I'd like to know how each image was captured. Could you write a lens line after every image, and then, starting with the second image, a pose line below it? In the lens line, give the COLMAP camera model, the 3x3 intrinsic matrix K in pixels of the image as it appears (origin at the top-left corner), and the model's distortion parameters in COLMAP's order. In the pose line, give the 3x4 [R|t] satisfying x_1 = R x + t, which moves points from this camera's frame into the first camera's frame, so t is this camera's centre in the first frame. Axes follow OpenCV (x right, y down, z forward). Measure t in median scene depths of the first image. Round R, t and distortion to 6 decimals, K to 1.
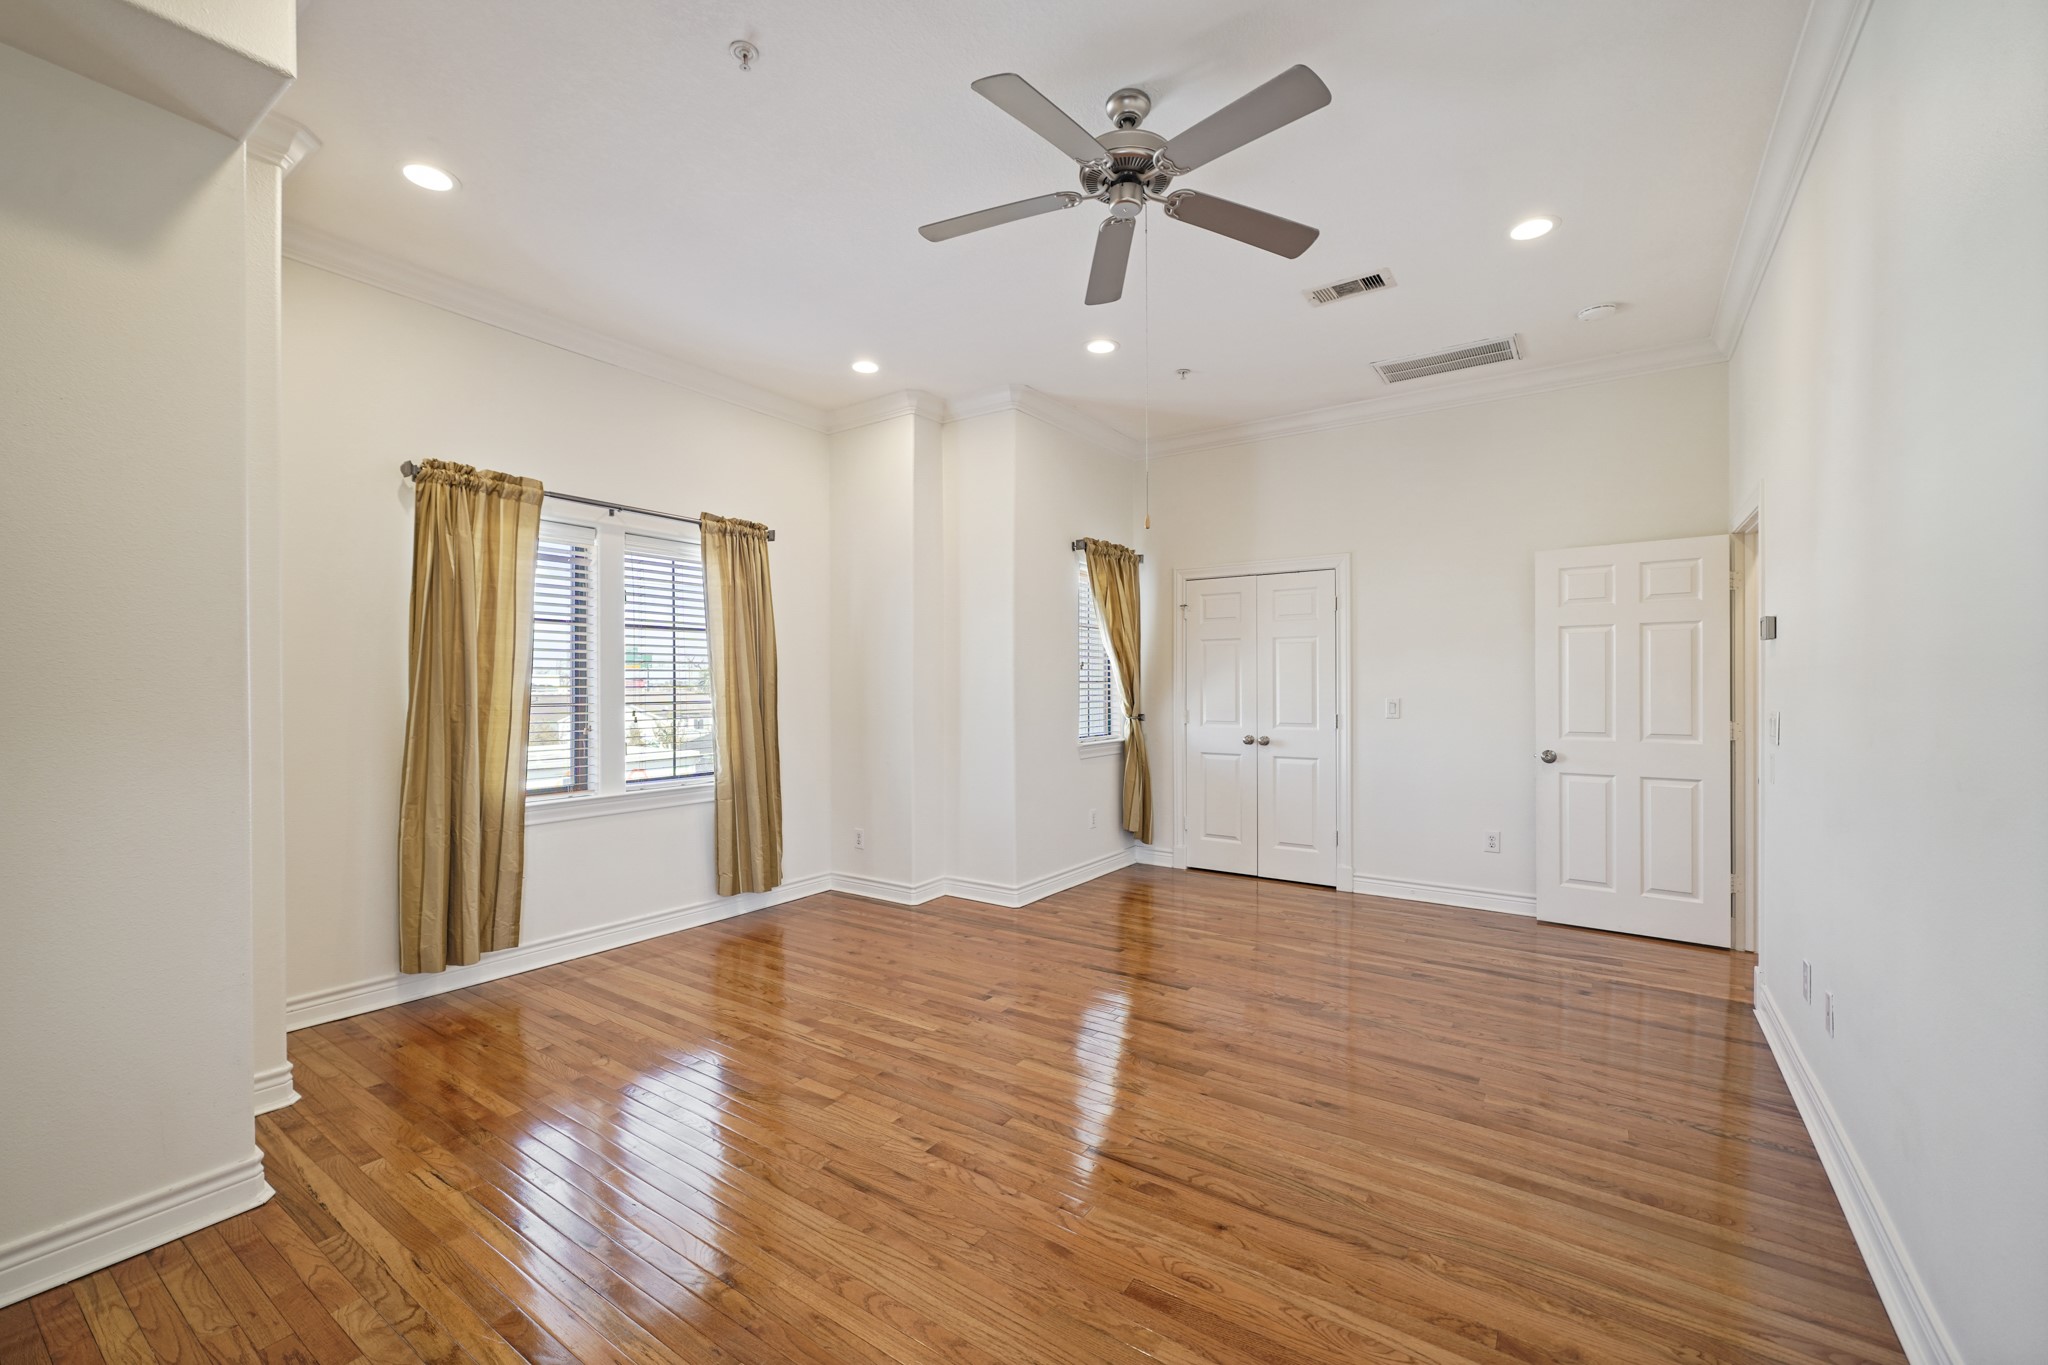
lens RADIAL K [[797.8, 0, 1037.0], [0, 797.8, 680.9], [0, 0, 1]] dist [-0.003665, -0.000563]
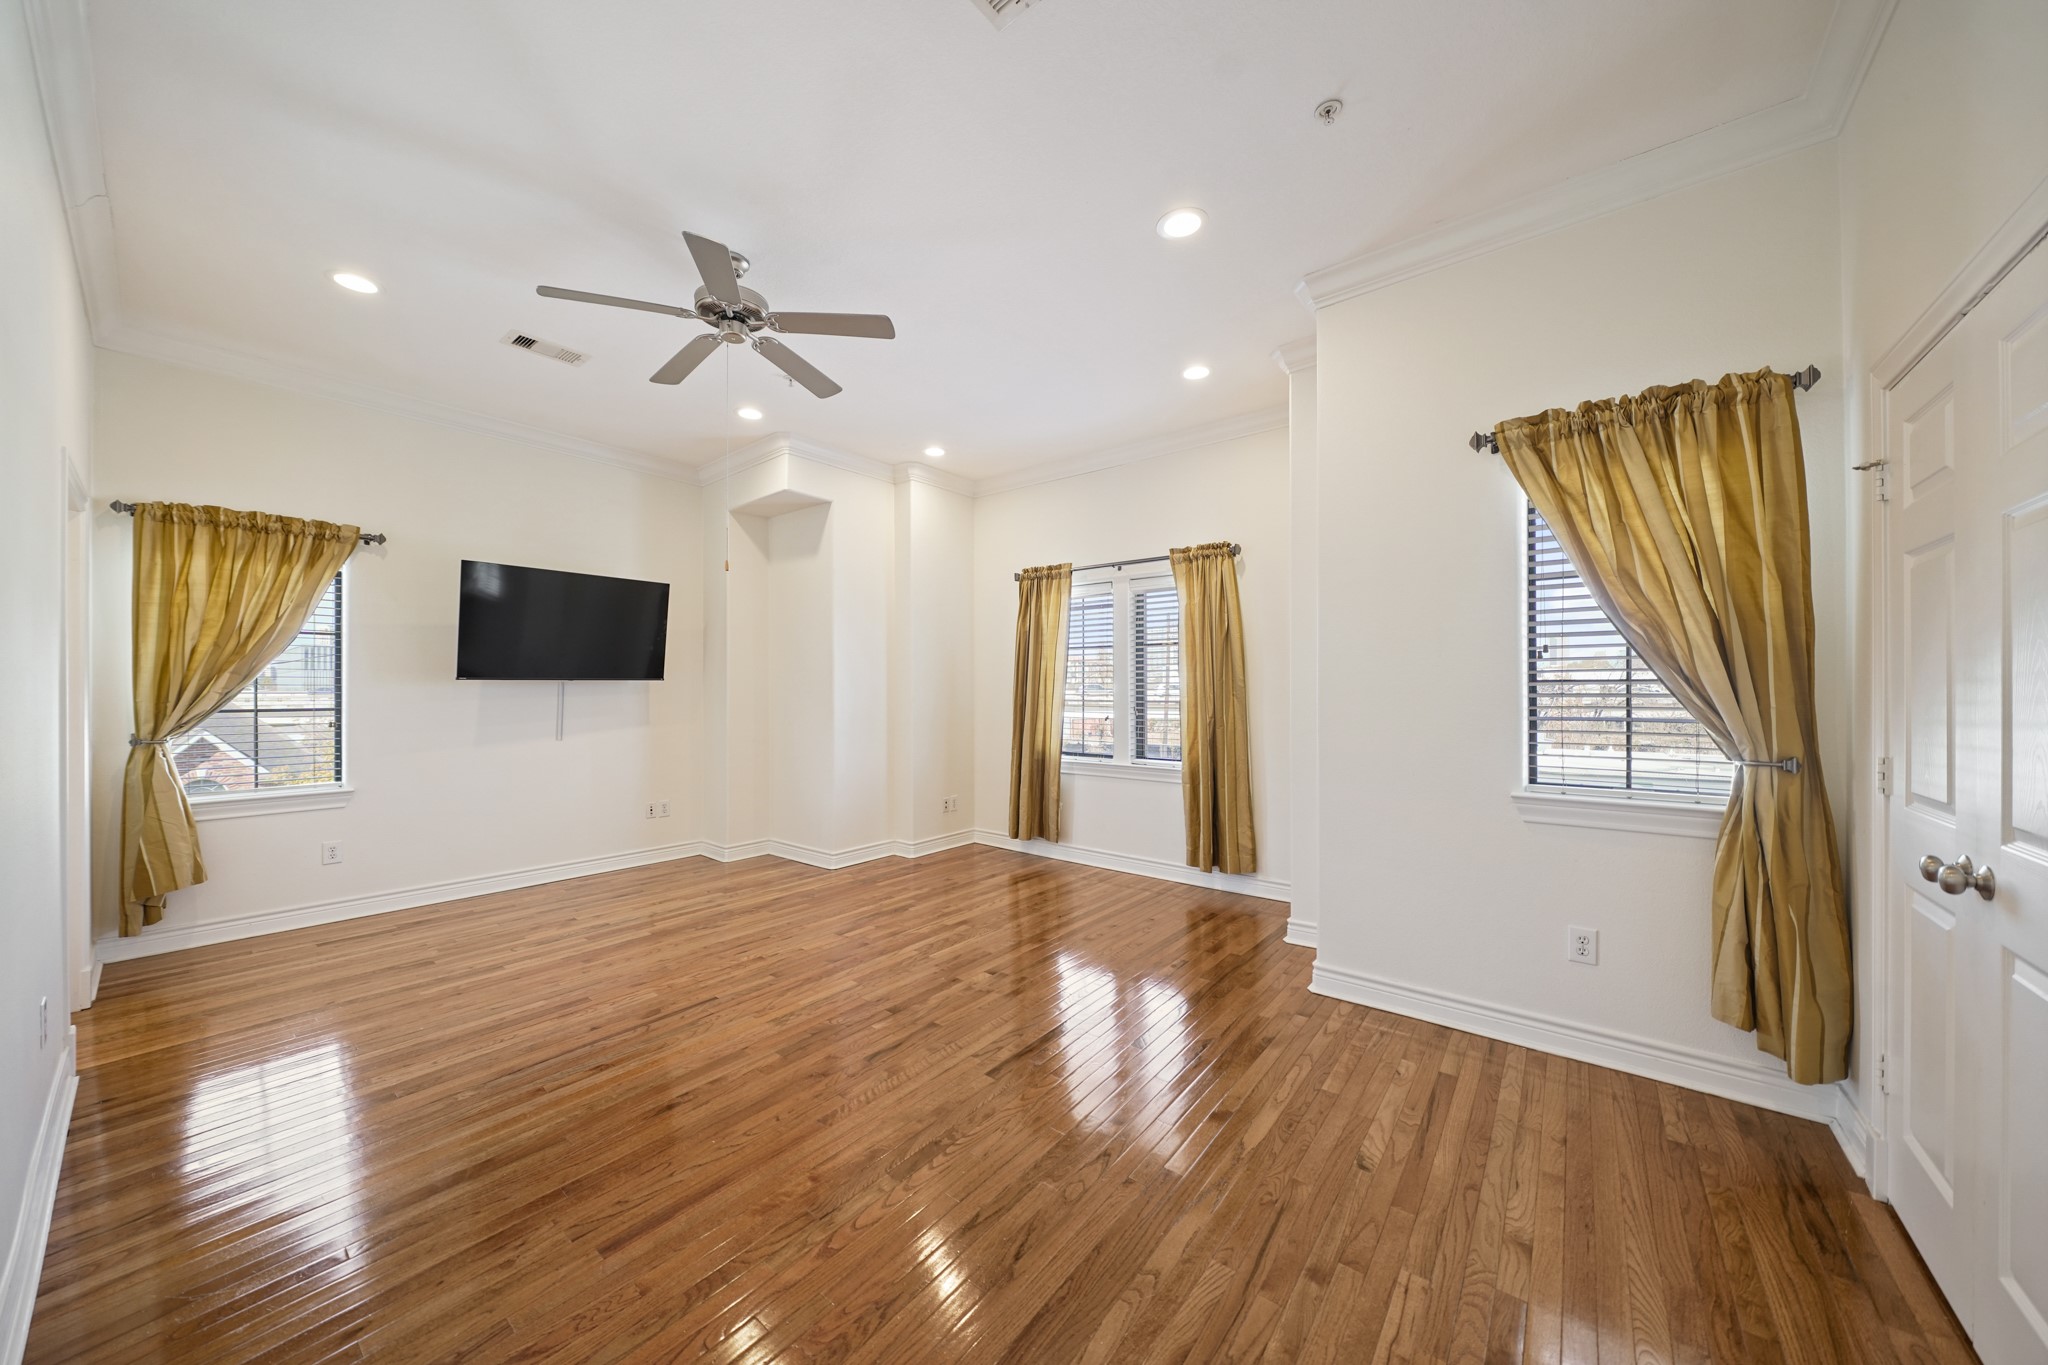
lens RADIAL K [[706.4, 0, 1037.4], [0, 706.4, 682.6], [0, 0, 1]] dist [-0.002987, -0.000896]
pose [[-0.052606, -0.005736, -0.998599, 0.856888], [0.009418, 0.999936, -0.006239, 0.002337], [0.998571, -0.009733, -0.052548, 1.051519]]
